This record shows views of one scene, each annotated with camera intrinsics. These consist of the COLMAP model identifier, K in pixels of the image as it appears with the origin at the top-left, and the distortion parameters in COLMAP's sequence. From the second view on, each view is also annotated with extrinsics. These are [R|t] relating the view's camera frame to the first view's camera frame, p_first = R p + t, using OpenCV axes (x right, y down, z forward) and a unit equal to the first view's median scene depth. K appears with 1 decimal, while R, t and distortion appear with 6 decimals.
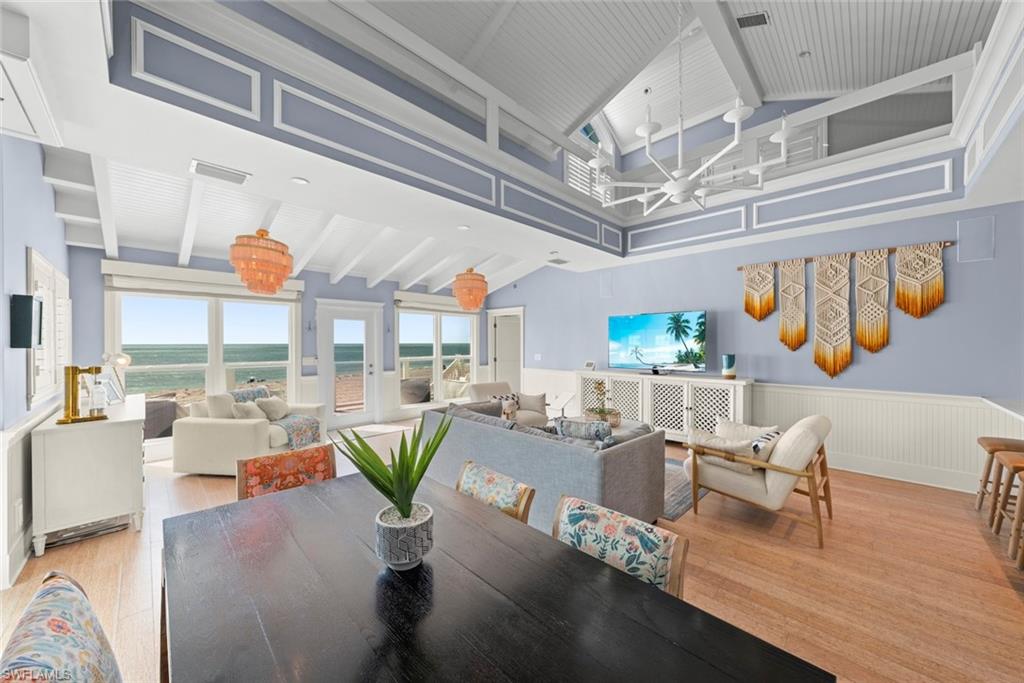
lens RADIAL K [[364.5, 0, 508.9], [0, 364.5, 342.6], [0, 0, 1]] dist [-0.001437, -0.000008]
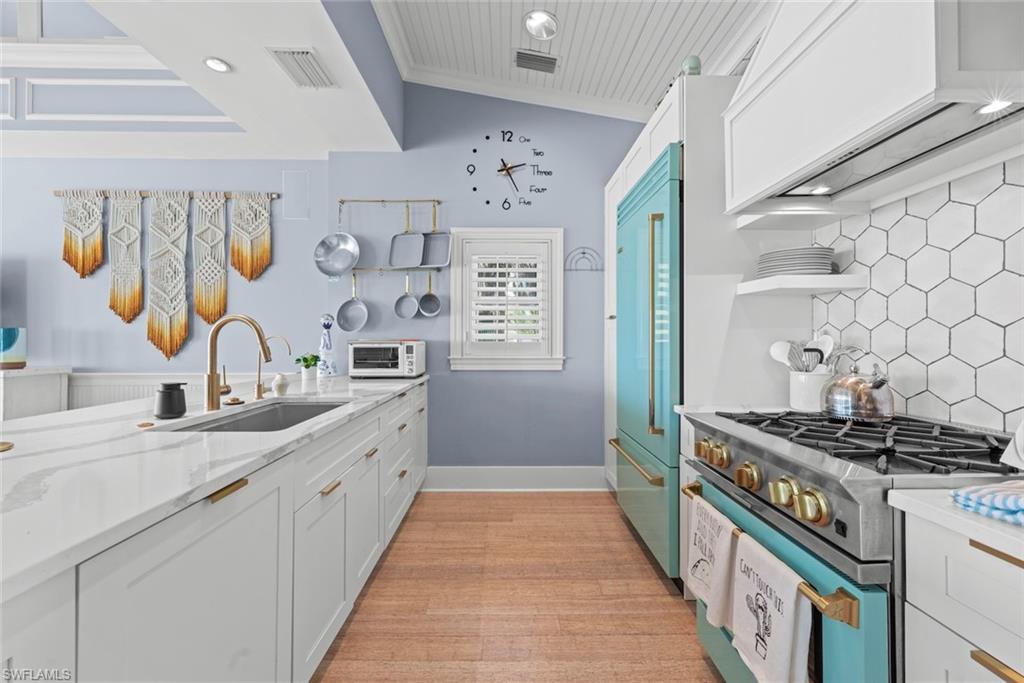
lens RADIAL K [[410.2, 0, 512.4], [0, 410.2, 338.1], [0, 0, 1]] dist [-0.000737, -0.000124]
pose [[0.695770, 0.003699, 0.718255, 0.767340], [-0.001765, 0.999993, -0.003441, 0.054976], [-0.718263, 0.001127, 0.695771, -0.059356]]
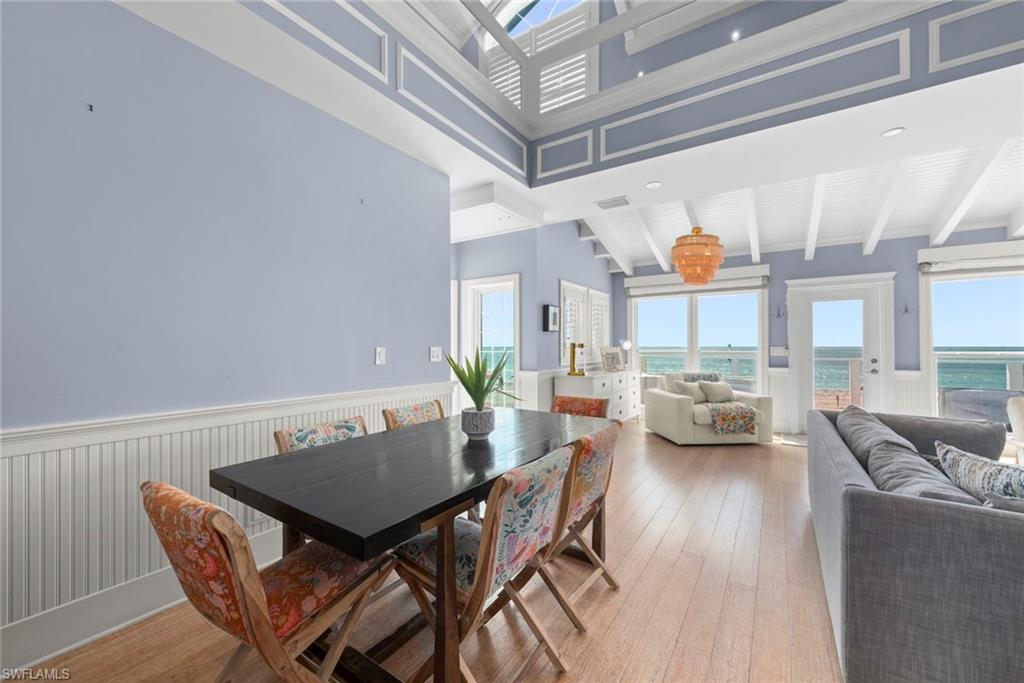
lens RADIAL K [[397.6, 0, 512.6], [0, 397.6, 343.3], [0, 0, 1]] dist [-0.000012, 0.000034]
pose [[0.197244, -0.005028, -0.980342, 0.398438], [0.001405, 0.999987, -0.004846, 0.047430], [0.980353, -0.000421, 0.197249, 0.211042]]
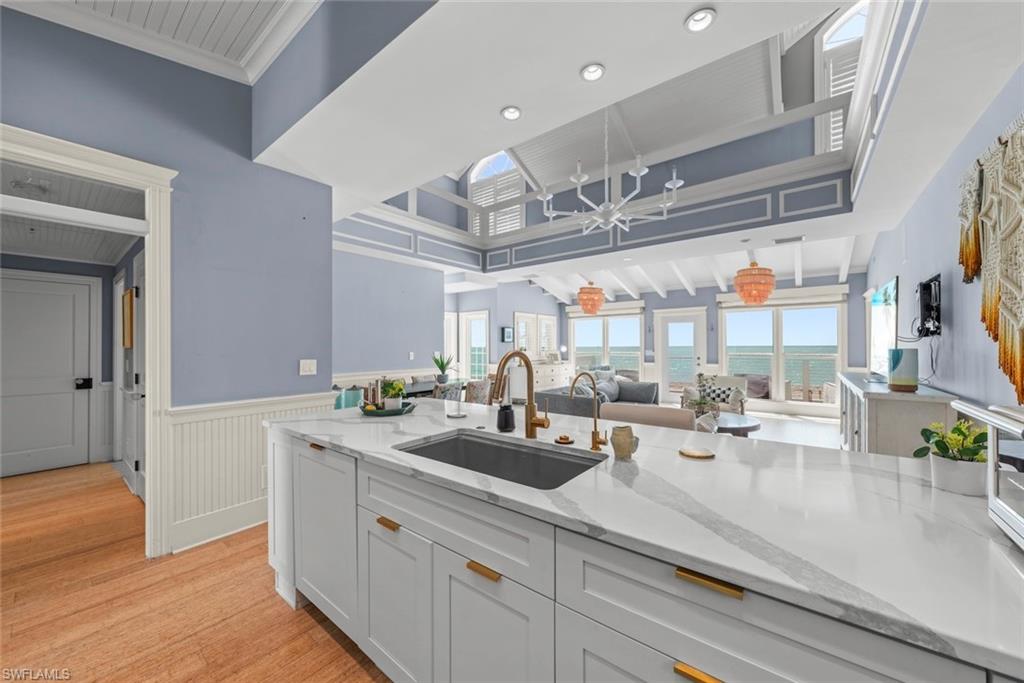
lens RADIAL K [[372.8, 0, 512.0], [0, 372.8, 341.5], [0, 0, 1]] dist [-0.002146, -0.000005]
pose [[0.115281, -0.011834, -0.993262, 1.236928], [0.004972, 0.999923, -0.011336, 0.026843], [0.993321, -0.003632, 0.115331, 0.354266]]
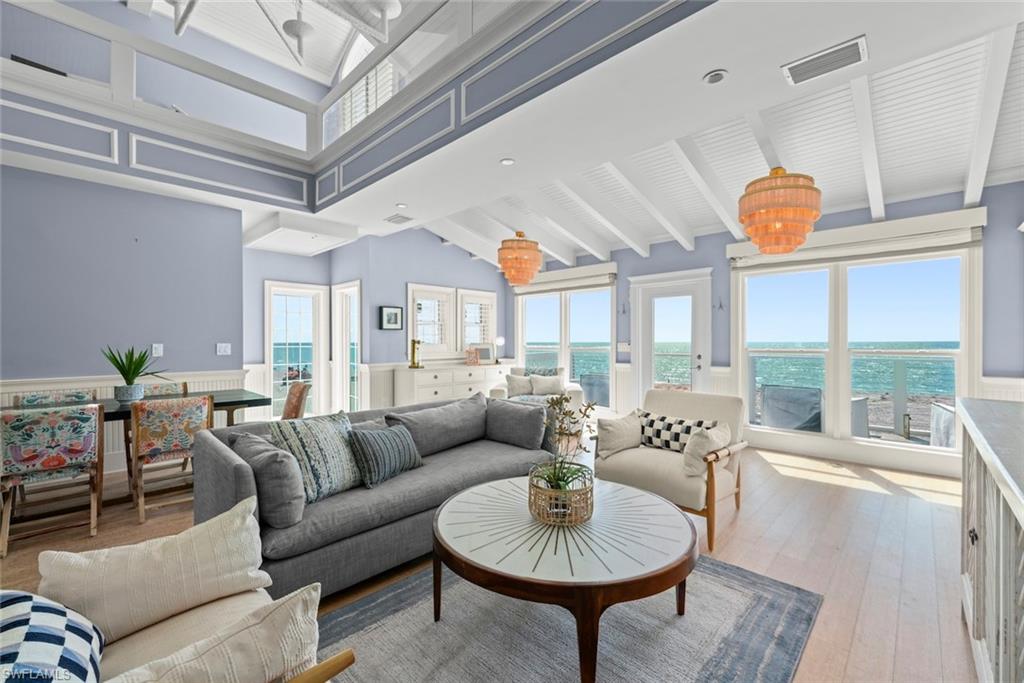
lens RADIAL K [[421.6, 0, 512.0], [0, 421.6, 341.5], [0, 0, 1]] dist [0.000524, 0.000302]
pose [[0.017976, 0.001470, -0.999837, 0.701896], [0.002315, 0.999996, 0.001512, 0.046469], [0.999836, -0.002341, 0.017972, 0.947364]]
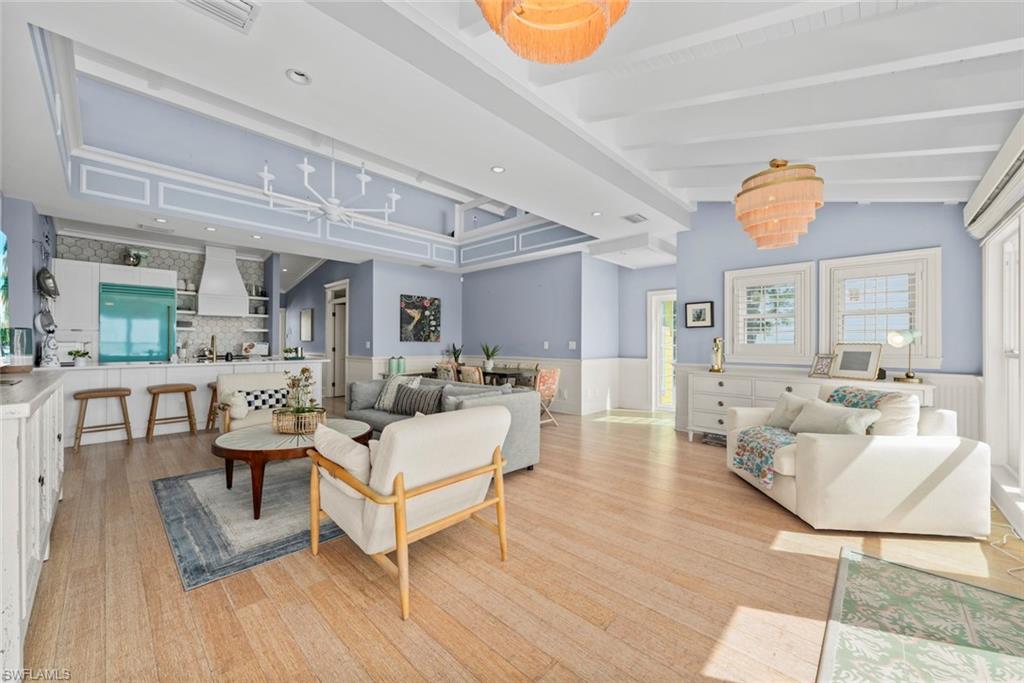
lens RADIAL K [[389.4, 0, 512.0], [0, 389.4, 341.5], [0, 0, 1]] dist [-0.000858, -0.000061]
pose [[-0.999668, -0.003175, -0.025580, -0.128790], [-0.003079, 0.999988, -0.003782, 0.057966], [0.025591, -0.003702, -0.999666, 1.761342]]
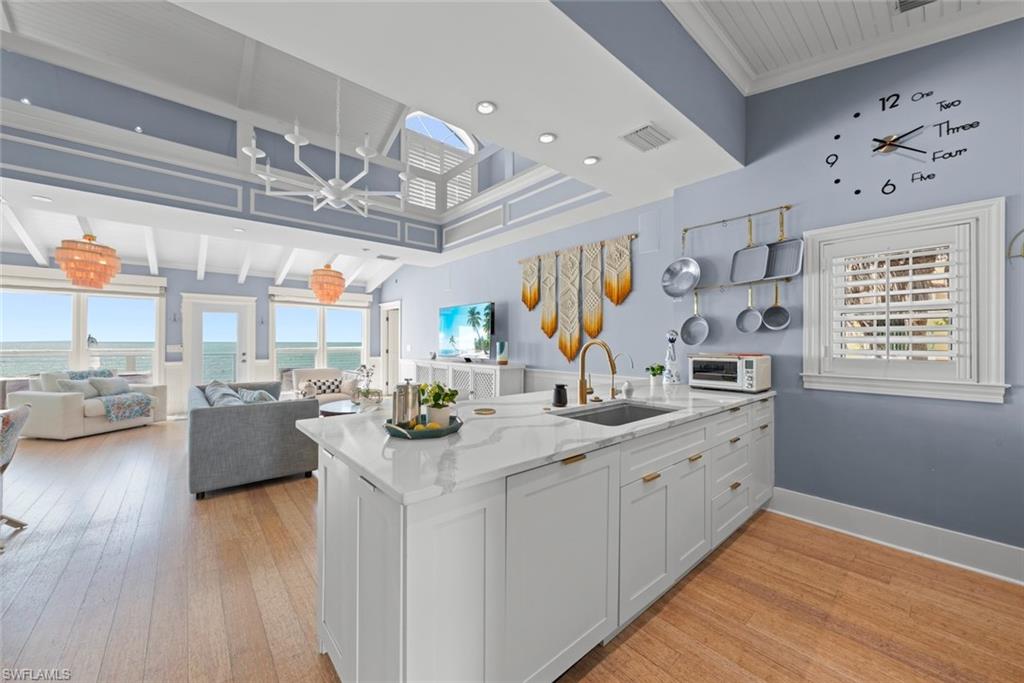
lens RADIAL K [[381.4, 0, 509.7], [0, 381.4, 339.2], [0, 0, 1]] dist [-0.001755, 0.000054]
pose [[0.997013, 0.002727, -0.077185, 0.788032], [-0.003218, 0.999975, -0.006238, 0.034463], [0.077166, 0.006468, 0.996997, -0.130532]]
